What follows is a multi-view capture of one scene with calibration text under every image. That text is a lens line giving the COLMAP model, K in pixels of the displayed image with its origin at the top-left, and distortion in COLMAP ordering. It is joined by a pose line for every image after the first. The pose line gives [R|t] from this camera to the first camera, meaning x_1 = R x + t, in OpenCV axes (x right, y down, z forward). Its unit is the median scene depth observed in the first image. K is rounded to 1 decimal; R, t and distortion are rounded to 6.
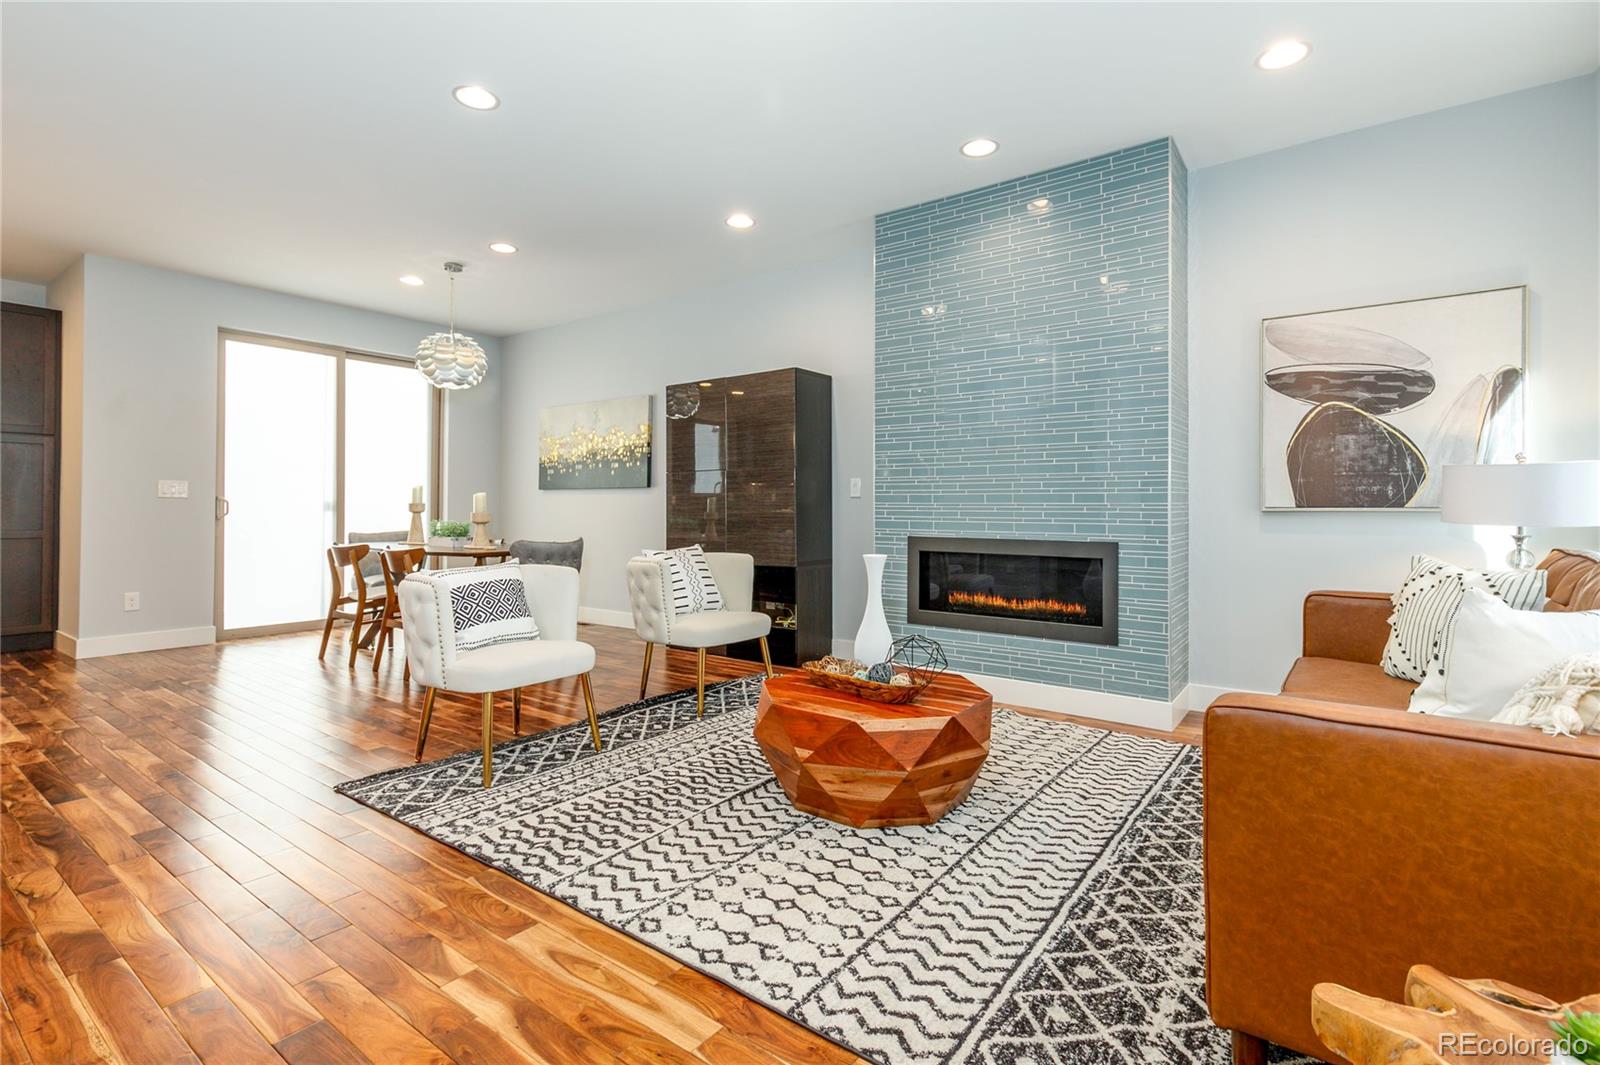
lens RADIAL K [[746.7, 0, 803.1], [0, 746.7, 498.6], [0, 0, 1]] dist [0.008539, 0.000049]
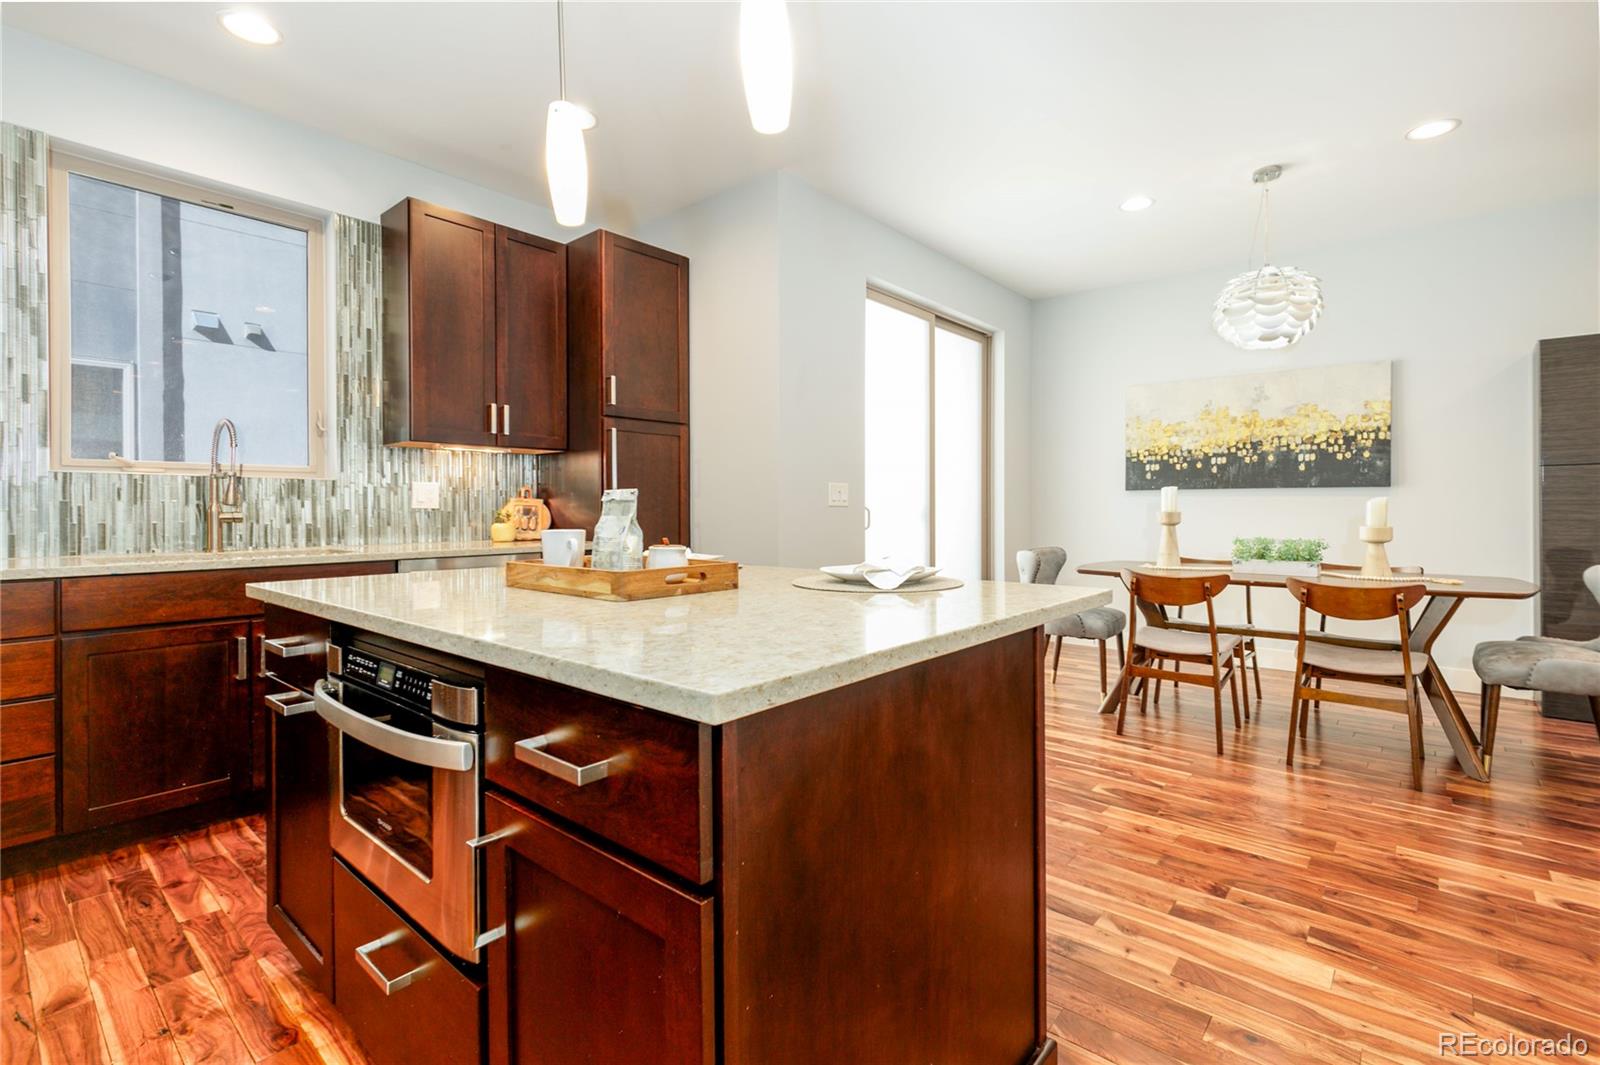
lens RADIAL K [[719.8, 0, 805.9], [0, 719.8, 509.6], [0, 0, 1]] dist [0.000097, -0.000001]
pose [[0.997428, -0.004749, -0.071516, -1.699570], [0.006082, 0.999812, 0.018433, -0.022226], [0.071415, -0.018821, 0.997269, 0.596090]]
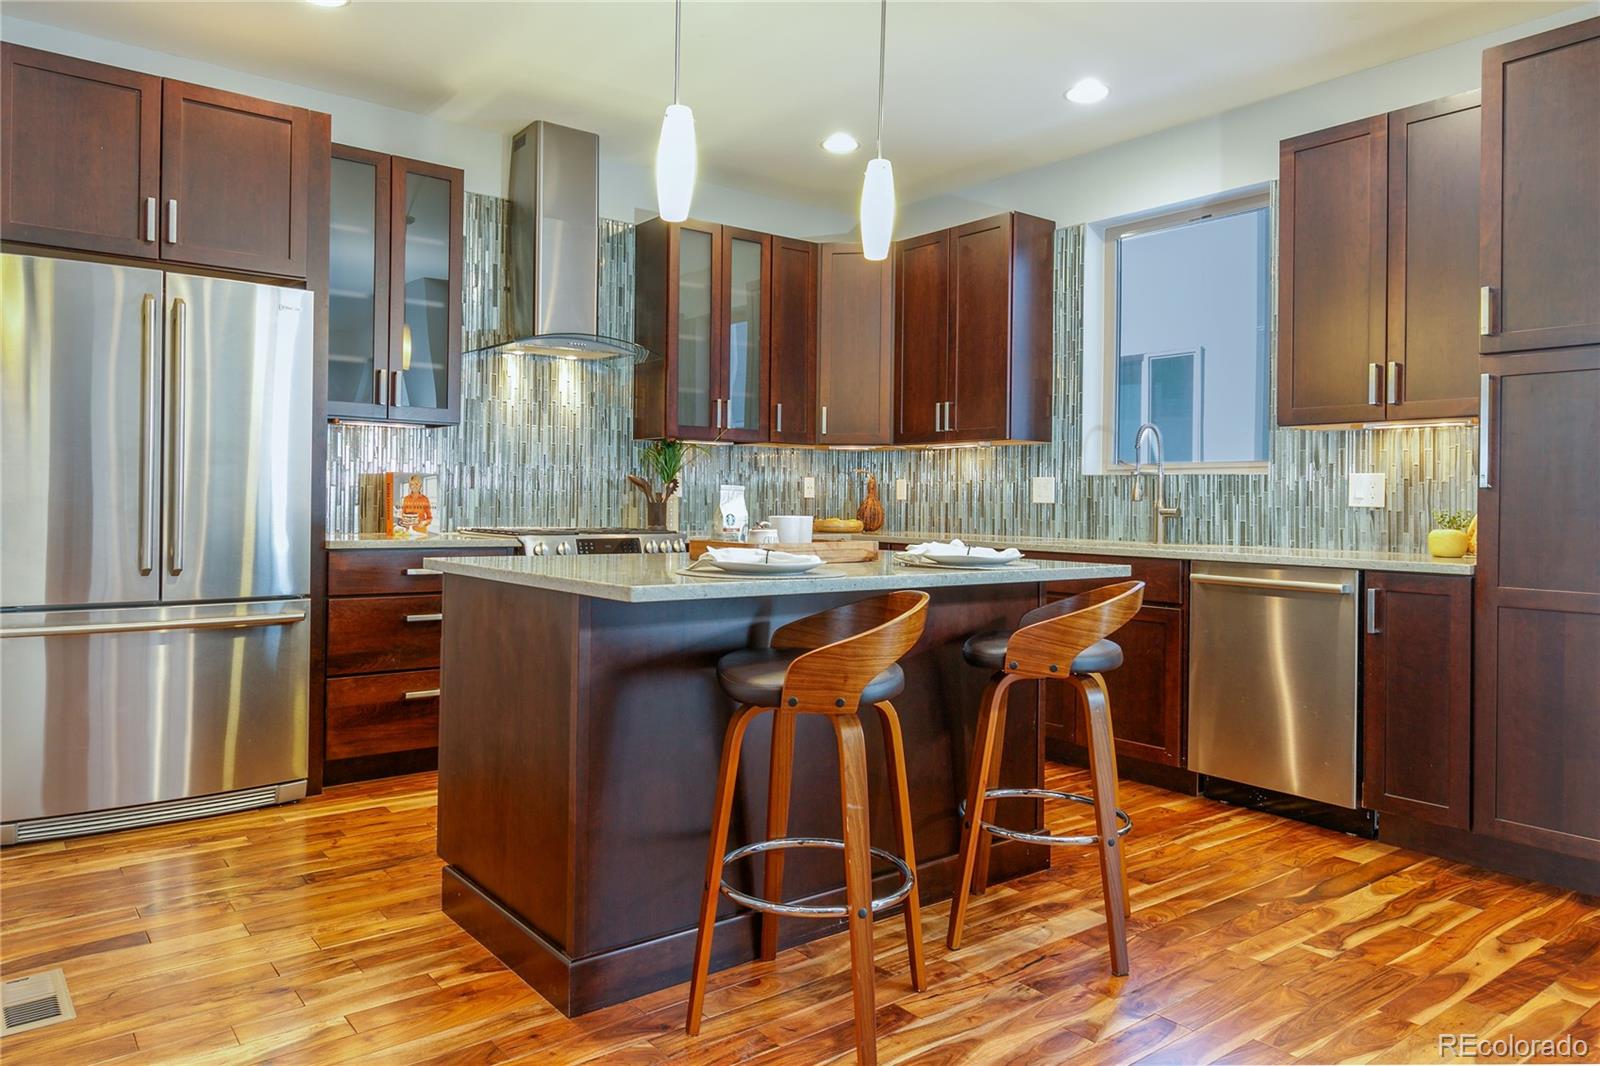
lens RADIAL K [[1056.2, 0, 793.5], [0, 1056.2, 499.2], [0, 0, 1]] dist [0.001024, 0.000534]
pose [[-0.259238, -0.006428, -0.965792, -0.792255], [0.000682, 0.999976, -0.006839, -0.005823], [0.965813, -0.002431, -0.259227, 1.454599]]
